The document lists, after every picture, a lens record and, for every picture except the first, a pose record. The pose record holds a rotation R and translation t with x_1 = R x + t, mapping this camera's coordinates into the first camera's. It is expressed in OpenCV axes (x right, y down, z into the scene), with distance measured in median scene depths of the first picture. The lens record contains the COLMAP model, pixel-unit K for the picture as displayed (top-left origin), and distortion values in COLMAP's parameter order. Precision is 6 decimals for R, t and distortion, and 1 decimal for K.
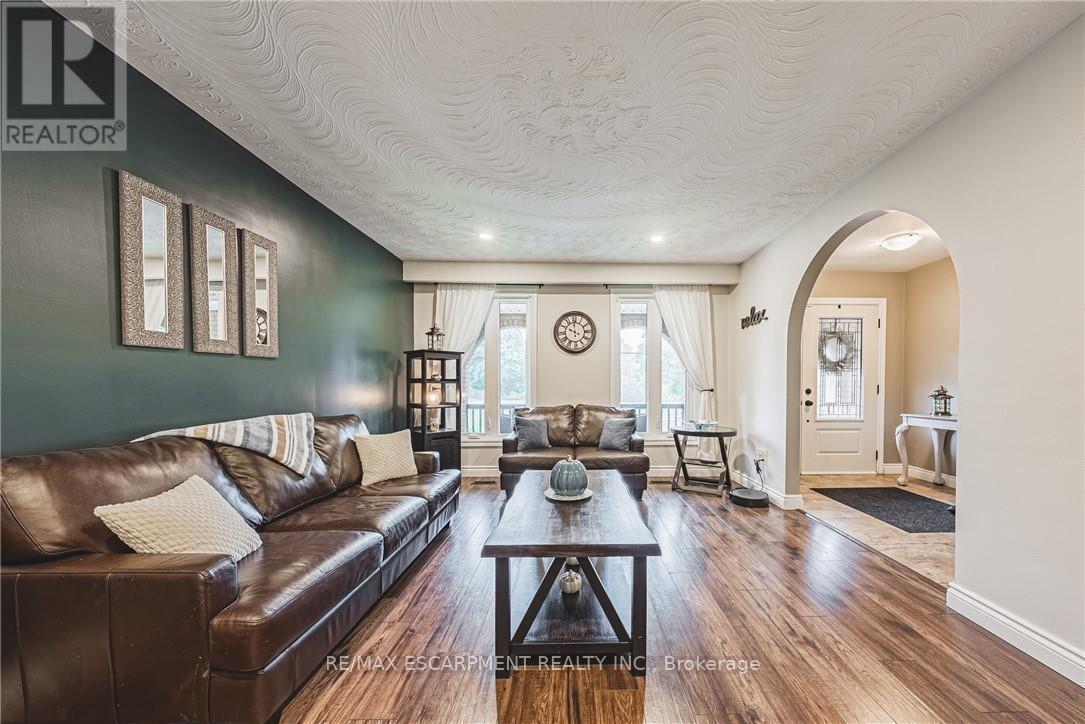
lens RADIAL K [[397.3, 0, 577.8], [0, 397.3, 392.6], [0, 0, 1]] dist [-0.002811, -0.000522]
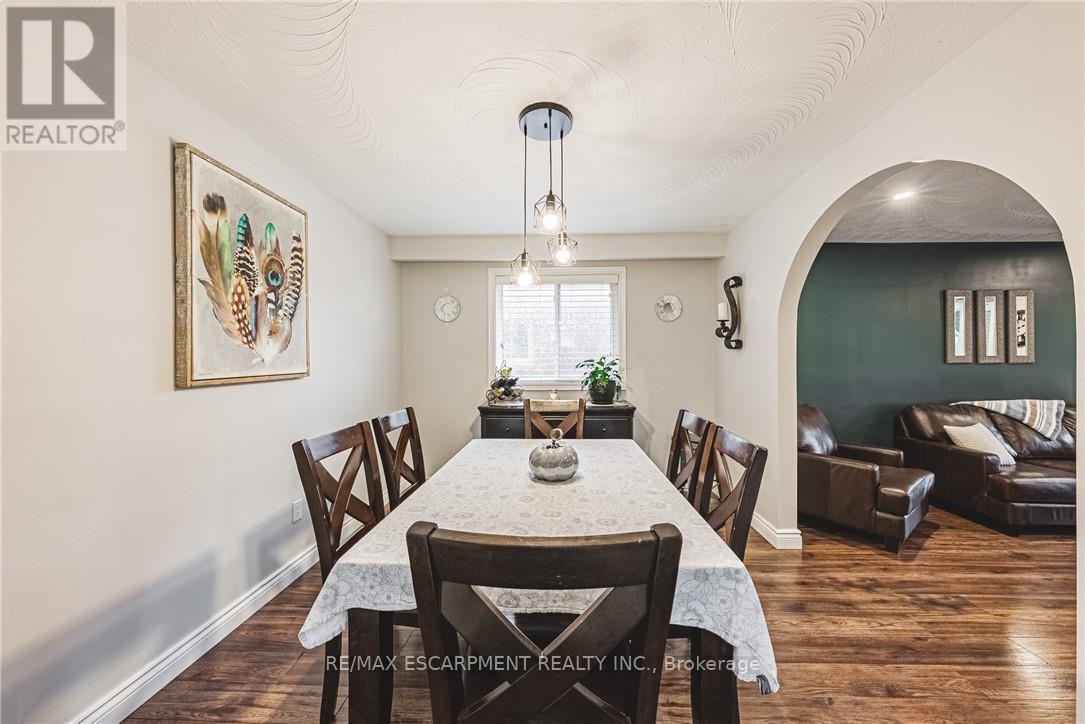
lens RADIAL K [[376.9, 0, 561.7], [0, 376.9, 357.6], [0, 0, 1]] dist [-0.003674, 0.000184]
pose [[-0.010566, -0.005981, -0.999926, 0.936637], [-0.020135, 0.999781, -0.005767, -0.079374], [0.999741, 0.020072, -0.010684, -1.068068]]
